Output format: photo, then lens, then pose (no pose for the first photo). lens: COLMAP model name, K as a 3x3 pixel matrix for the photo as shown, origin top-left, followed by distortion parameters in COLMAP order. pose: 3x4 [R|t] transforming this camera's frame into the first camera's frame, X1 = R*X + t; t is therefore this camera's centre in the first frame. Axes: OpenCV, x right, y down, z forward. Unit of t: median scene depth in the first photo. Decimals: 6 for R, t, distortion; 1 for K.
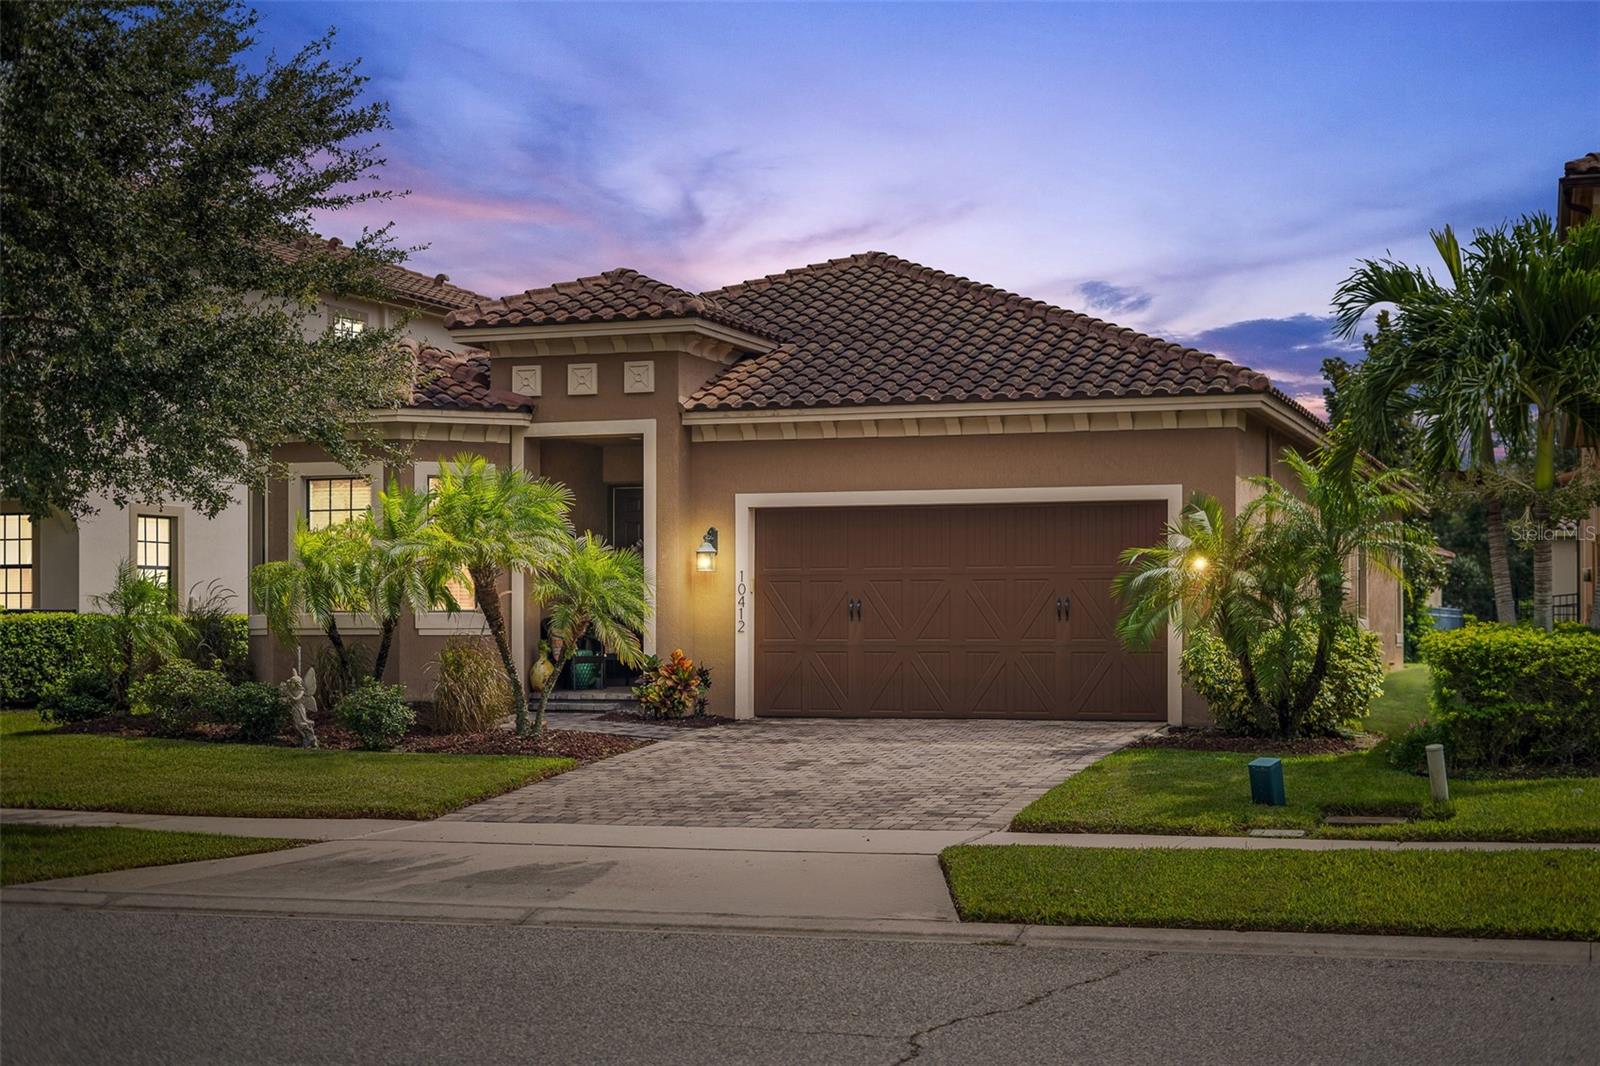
lens RADIAL K [[2285.0, 0, 800.0], [0, 2285.0, 533.0], [0, 0, 1]] dist [-0.024169, -0.019278]
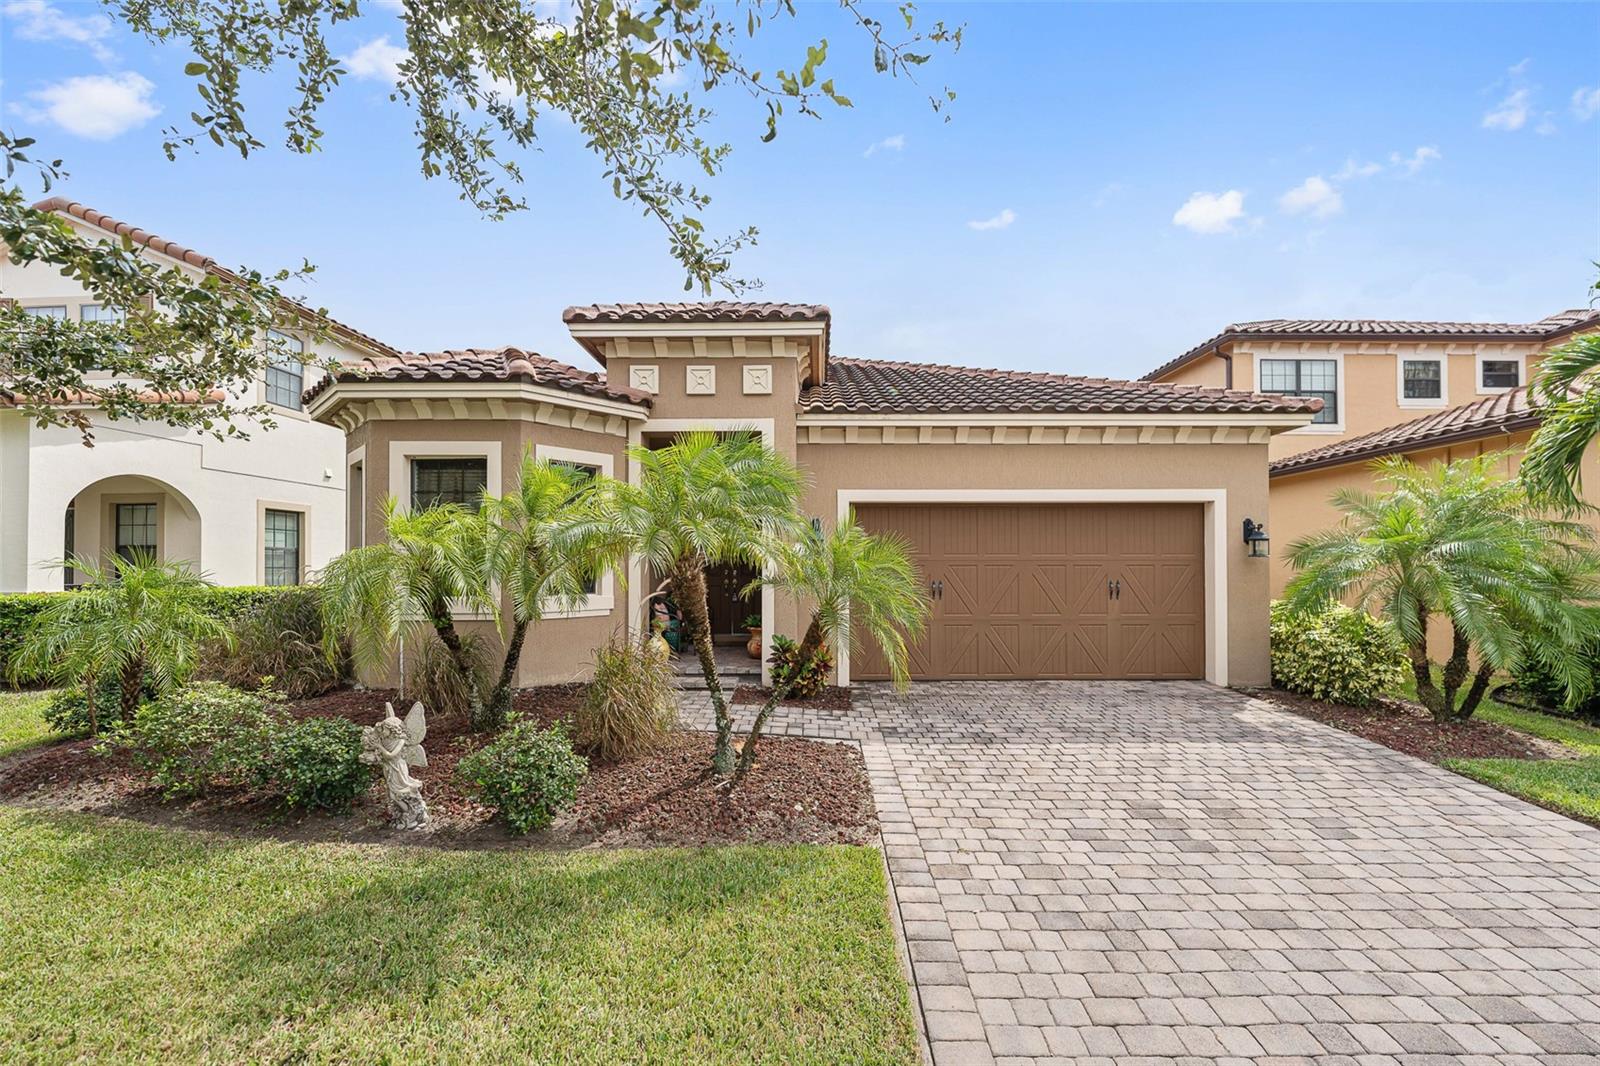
lens RADIAL K [[655.3, 0, 805.2], [0, 655.3, 551.4], [0, 0, 1]] dist [0.000393, -0.000099]
pose [[0.946006, 0.008250, 0.324043, -0.150311], [-0.013036, 0.999836, 0.012603, 0.010223], [-0.323886, -0.016147, 0.945958, 0.694367]]
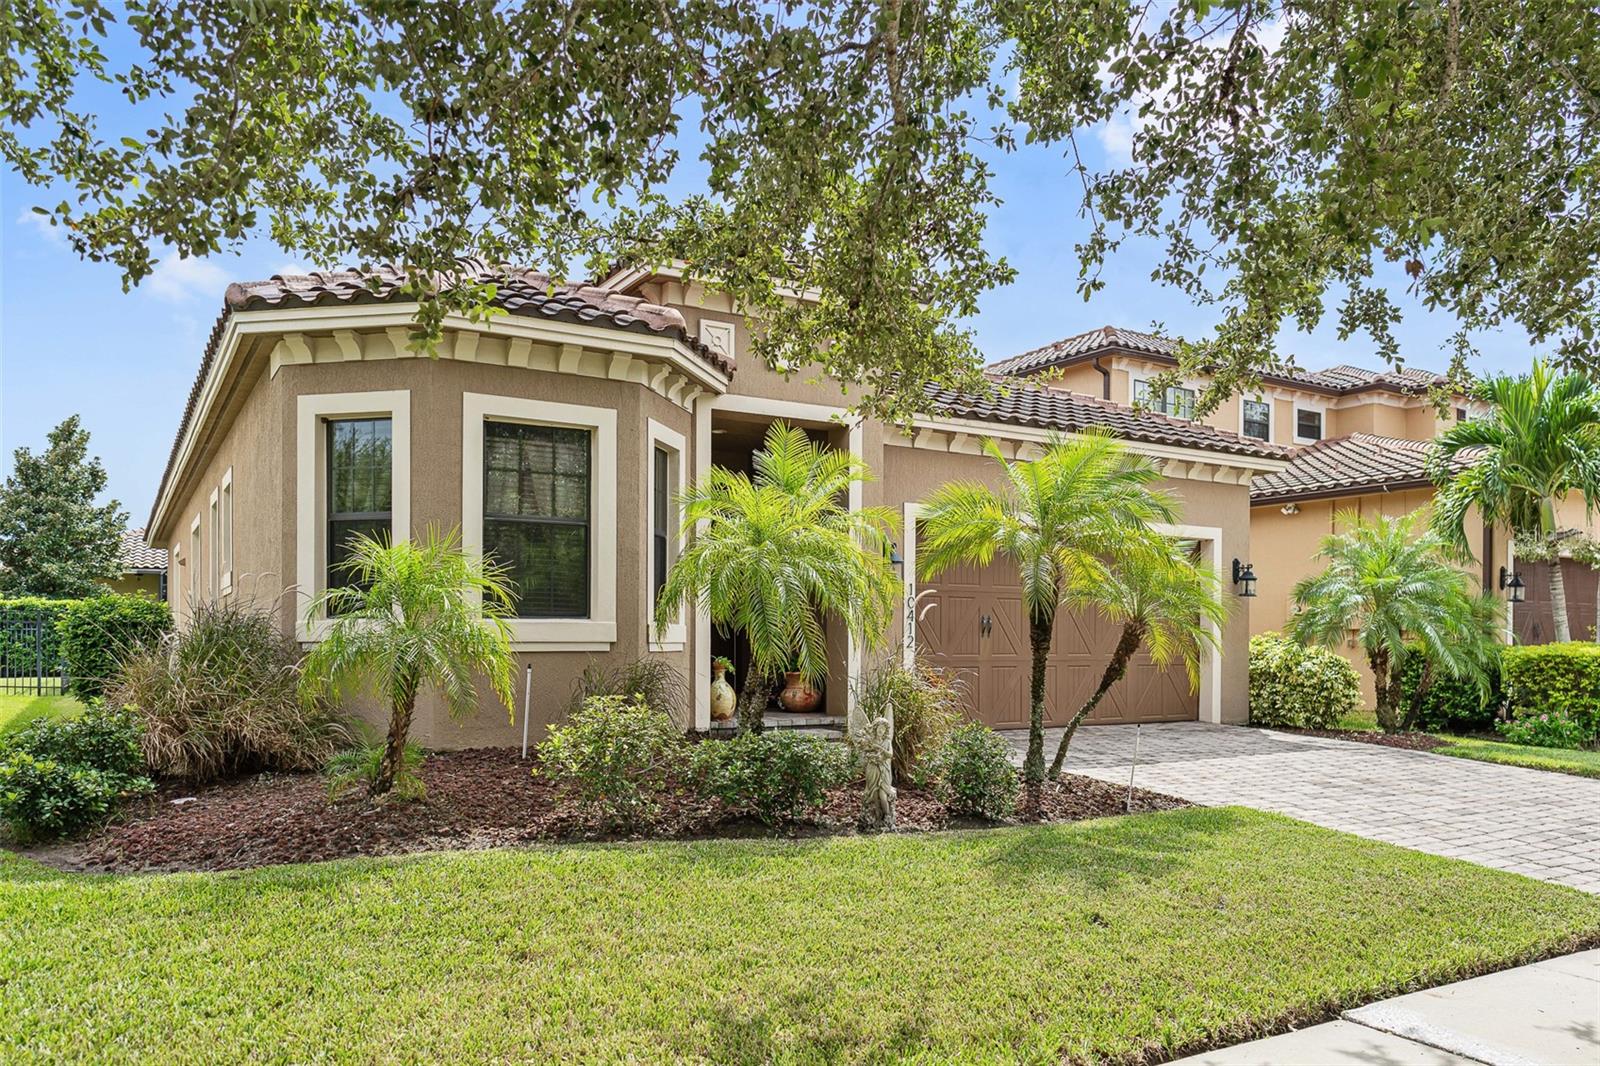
lens RADIAL K [[1257.4, 0, 799.8], [0, 1257.4, 641.9], [0, 0, 1]] dist [0.001101, 0.000429]
pose [[0.620260, 0.007530, 0.784360, -0.460495], [-0.034079, 0.999268, 0.017356, 0.032822], [-0.783656, -0.037495, 0.620063, 0.708835]]
